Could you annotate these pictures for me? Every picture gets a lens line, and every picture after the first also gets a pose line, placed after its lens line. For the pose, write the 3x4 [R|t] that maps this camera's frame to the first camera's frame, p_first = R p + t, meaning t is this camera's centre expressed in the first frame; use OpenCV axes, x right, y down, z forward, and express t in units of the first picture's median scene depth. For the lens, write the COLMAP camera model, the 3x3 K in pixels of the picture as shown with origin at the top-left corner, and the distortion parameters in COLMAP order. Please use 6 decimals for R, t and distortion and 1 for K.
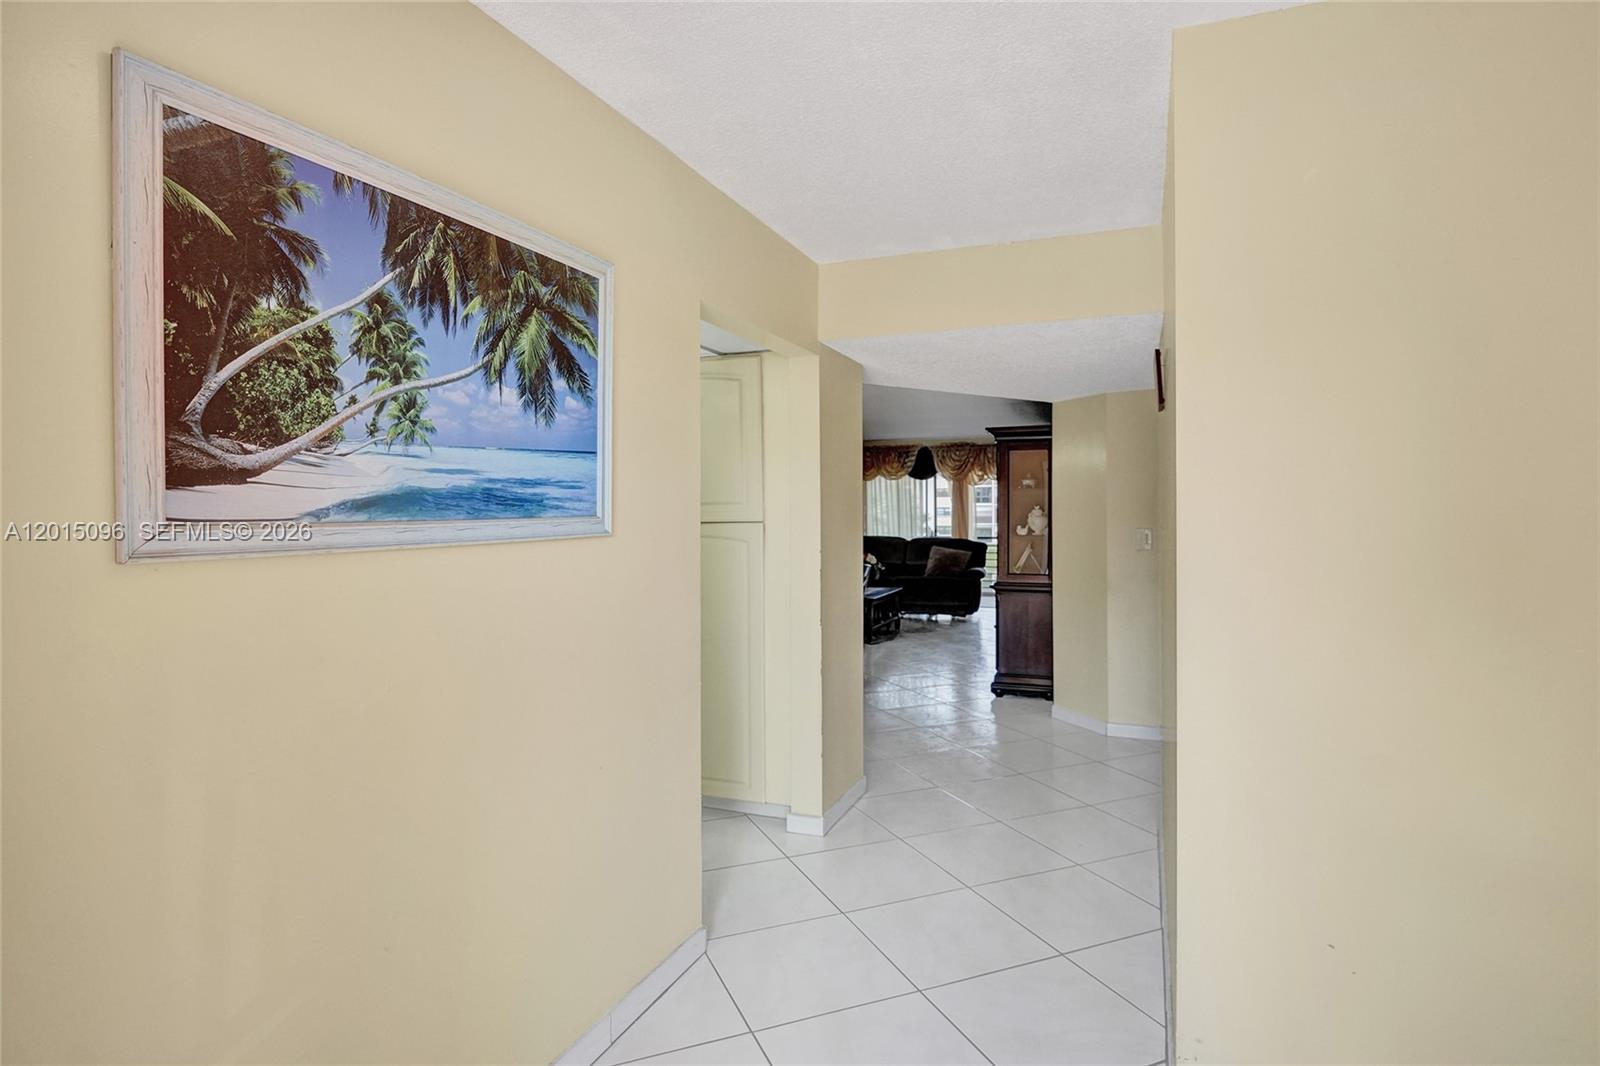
lens RADIAL K [[852.5, 0, 805.4], [0, 852.5, 520.3], [0, 0, 1]] dist [-0.006219, -0.004349]
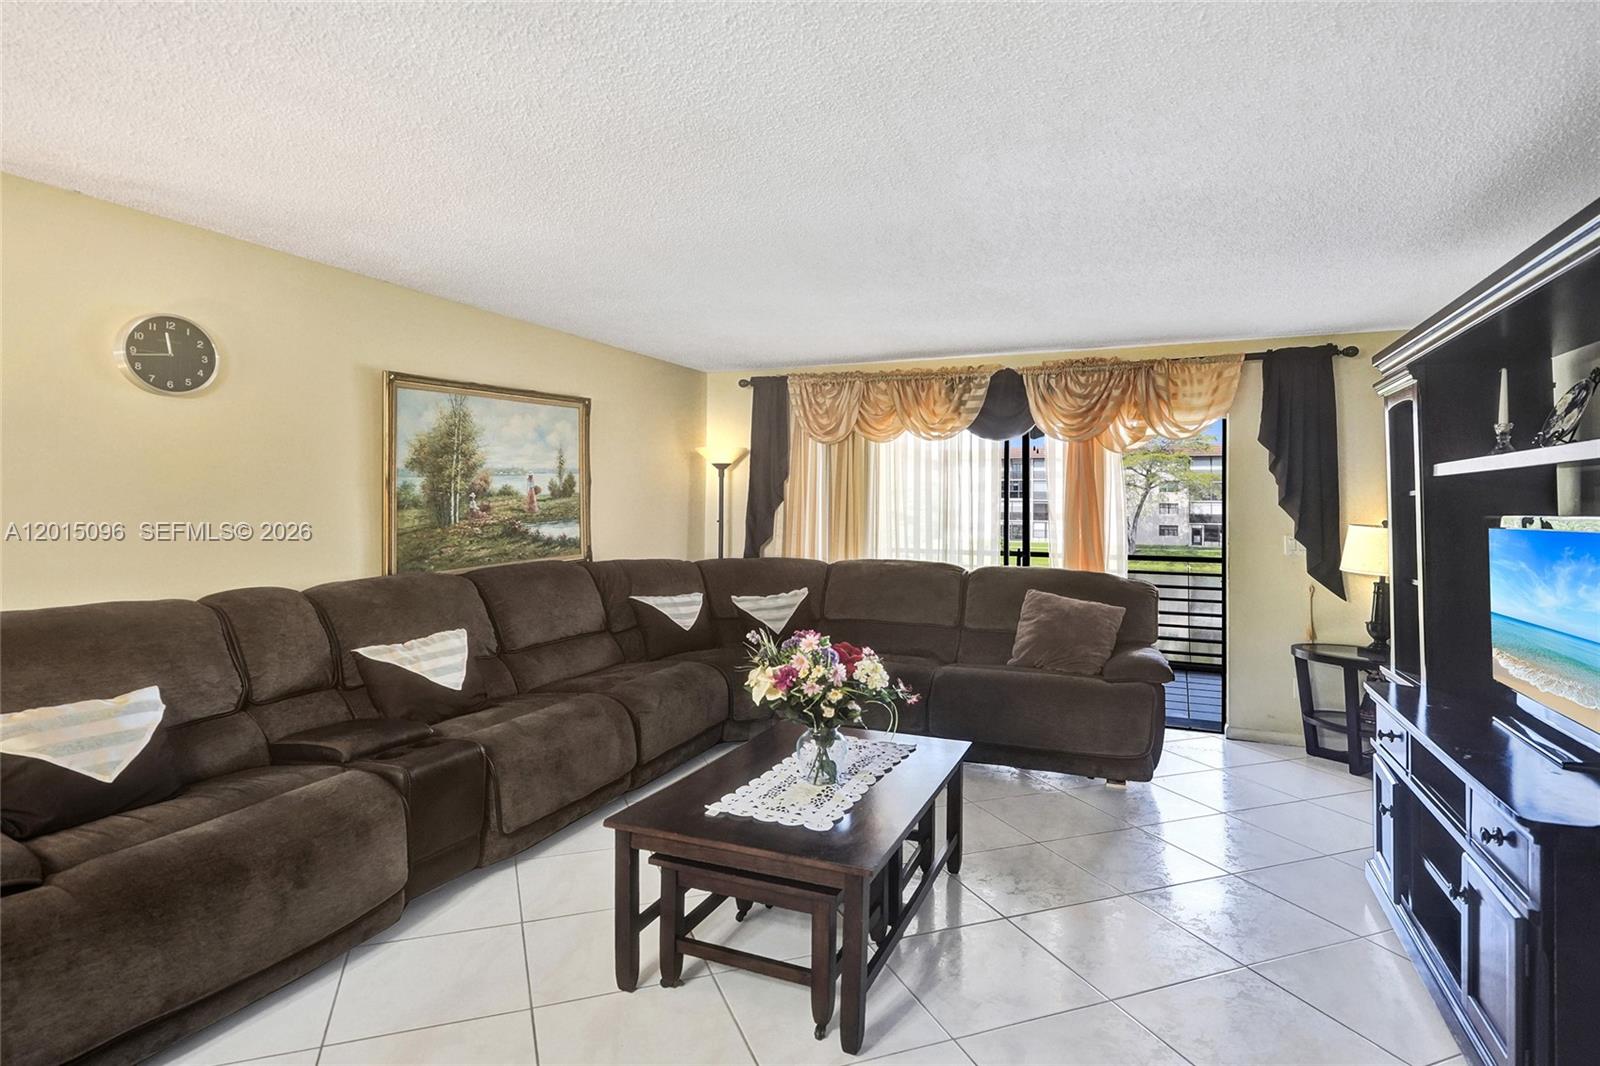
lens RADIAL K [[852.5, 0, 811.7], [0, 852.5, 475.9], [0, 0, 1]] dist [-0.006219, -0.004349]
pose [[0.999482, 0.013699, -0.029113, 0.053058], [-0.014930, 0.998984, -0.042511, -0.007459], [0.028501, 0.042923, 0.998672, 0.575525]]
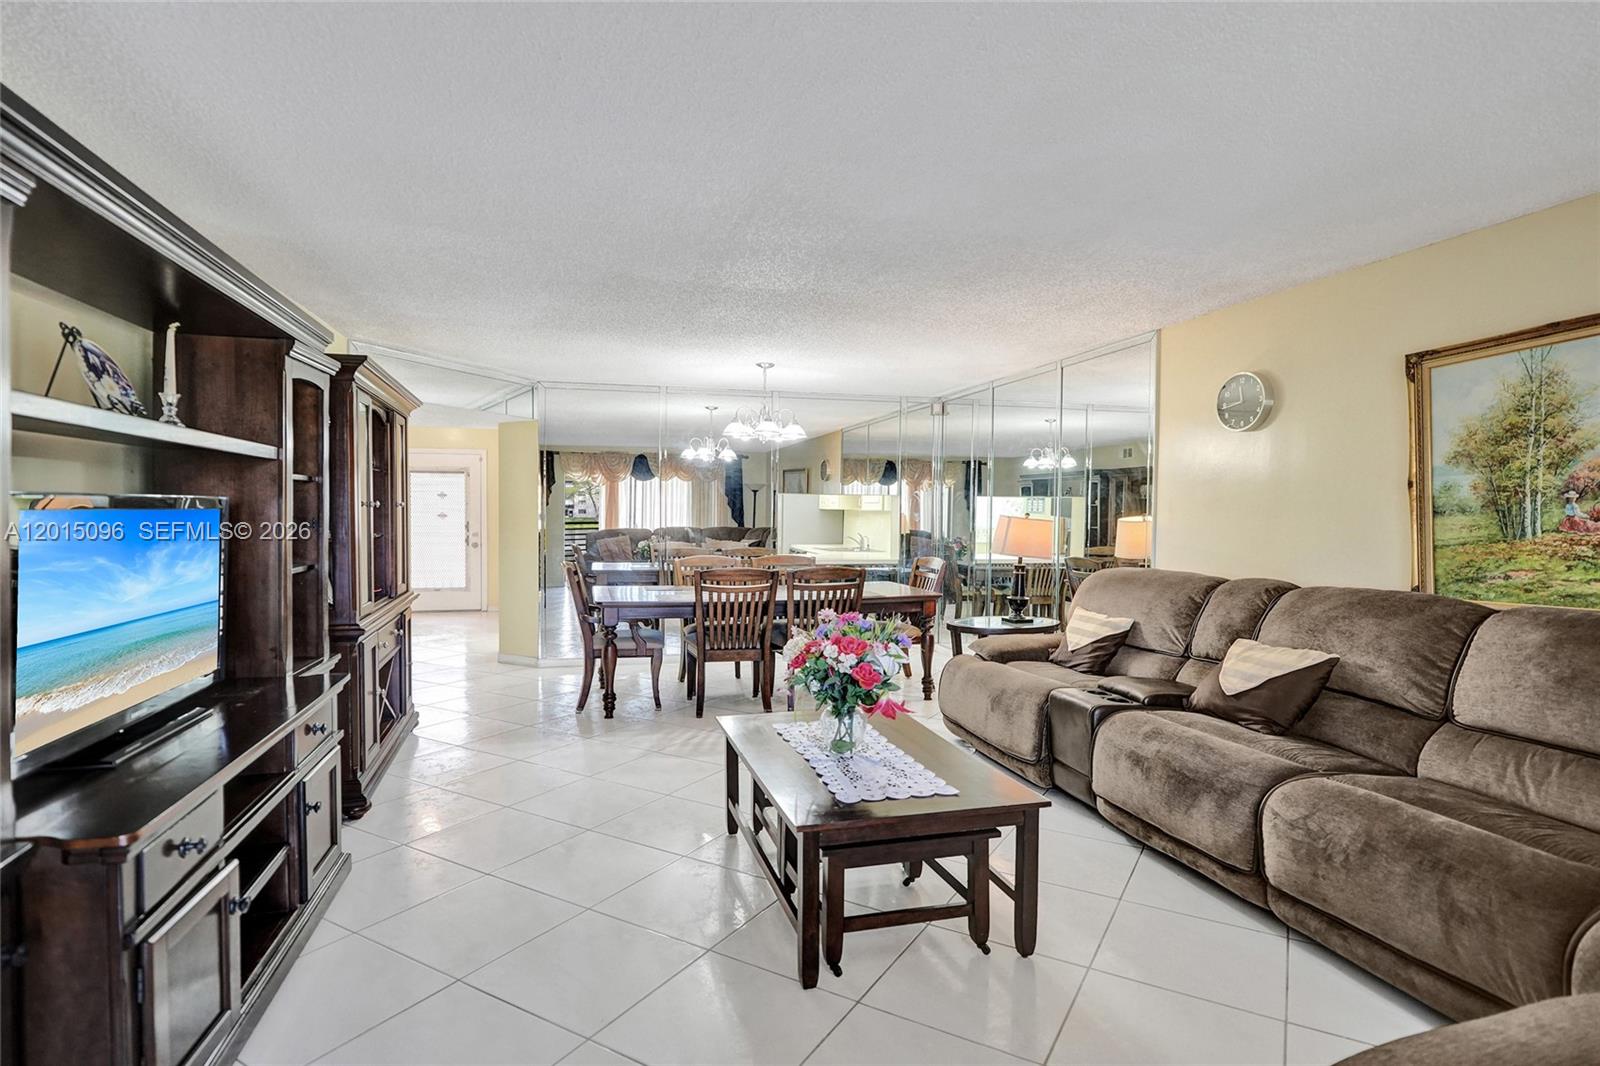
lens RADIAL K [[852.5, 0, 808.9], [0, 852.5, 527.0], [0, 0, 1]] dist [-0.006219, -0.004349]
pose [[-0.818747, 0.011716, -0.574036, 0.211925], [-0.004696, 0.999622, 0.027099, -0.009171], [0.574136, 0.024883, -0.818382, 1.035342]]
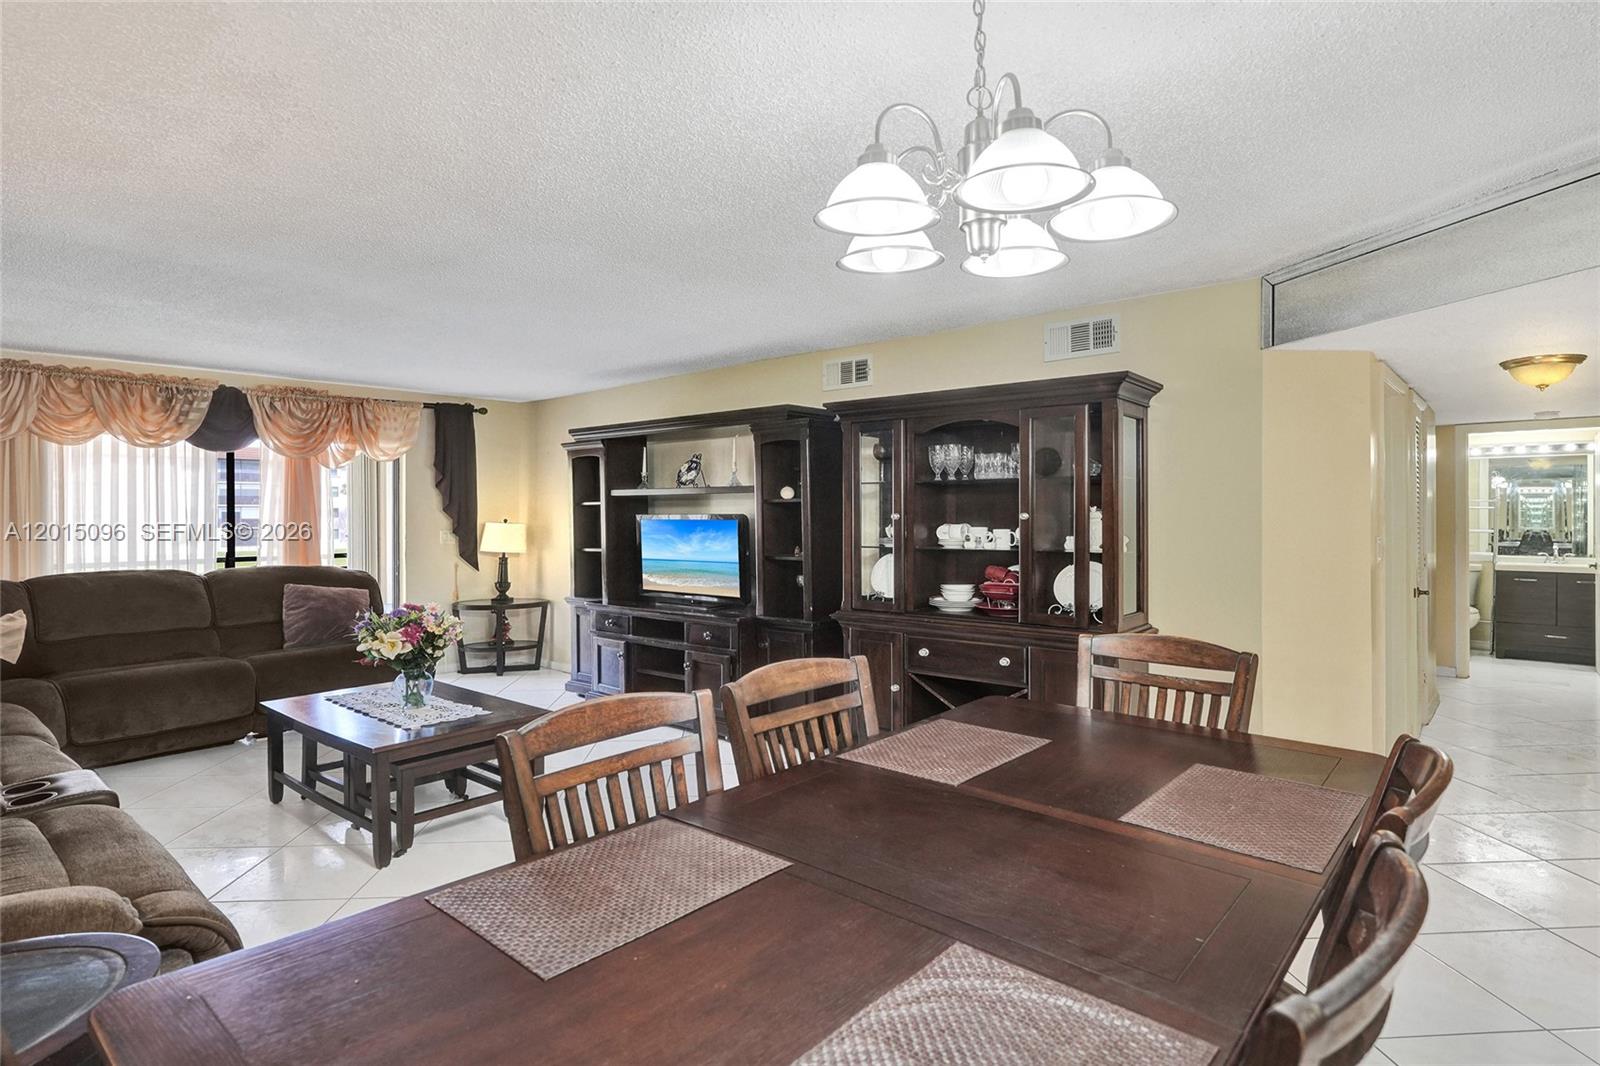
lens RADIAL K [[852.5, 0, 795.2], [0, 852.5, 522.6], [0, 0, 1]] dist [-0.006219, -0.004349]
pose [[0.328874, -0.008824, 0.944333, -0.230965], [0.008885, 0.999941, 0.006249, -0.006858], [-0.944332, 0.006335, 0.328933, 0.558617]]
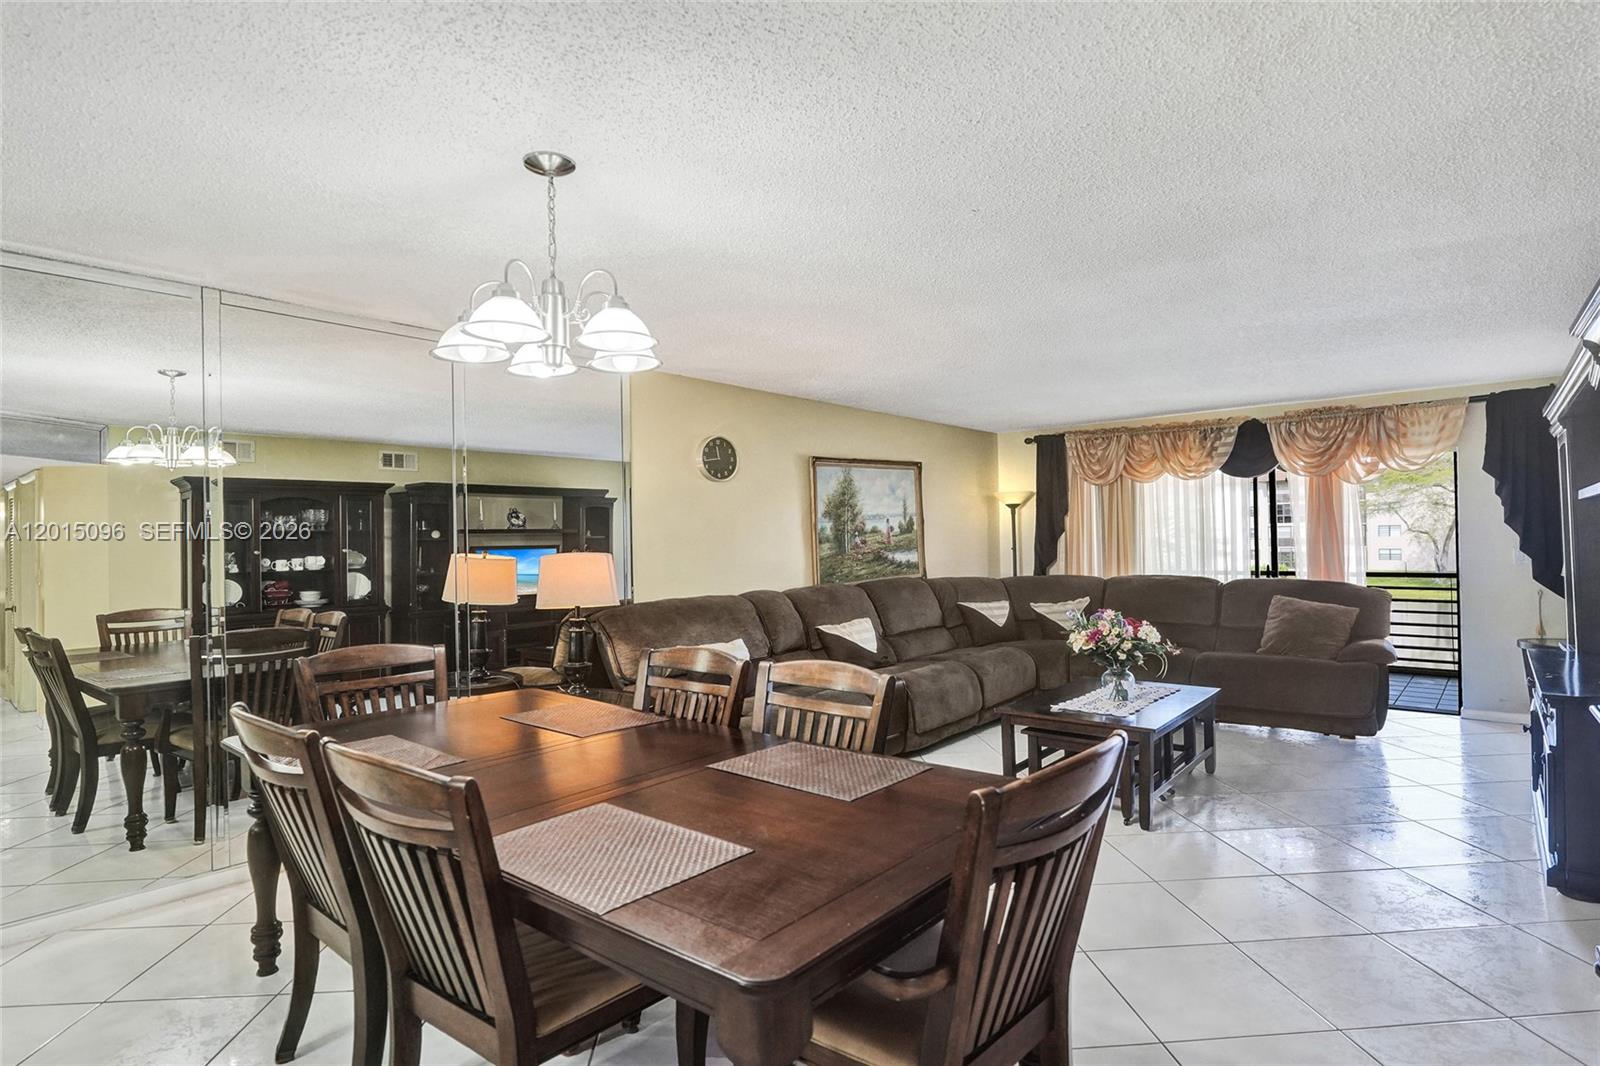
lens RADIAL K [[852.5, 0, 800.9], [0, 852.5, 522.1], [0, 0, 1]] dist [-0.006219, -0.004349]
pose [[0.947391, -0.017891, -0.319578, 0.037922], [0.009371, 0.999559, -0.028178, -0.004462], [0.319941, 0.023701, 0.947141, 0.393475]]
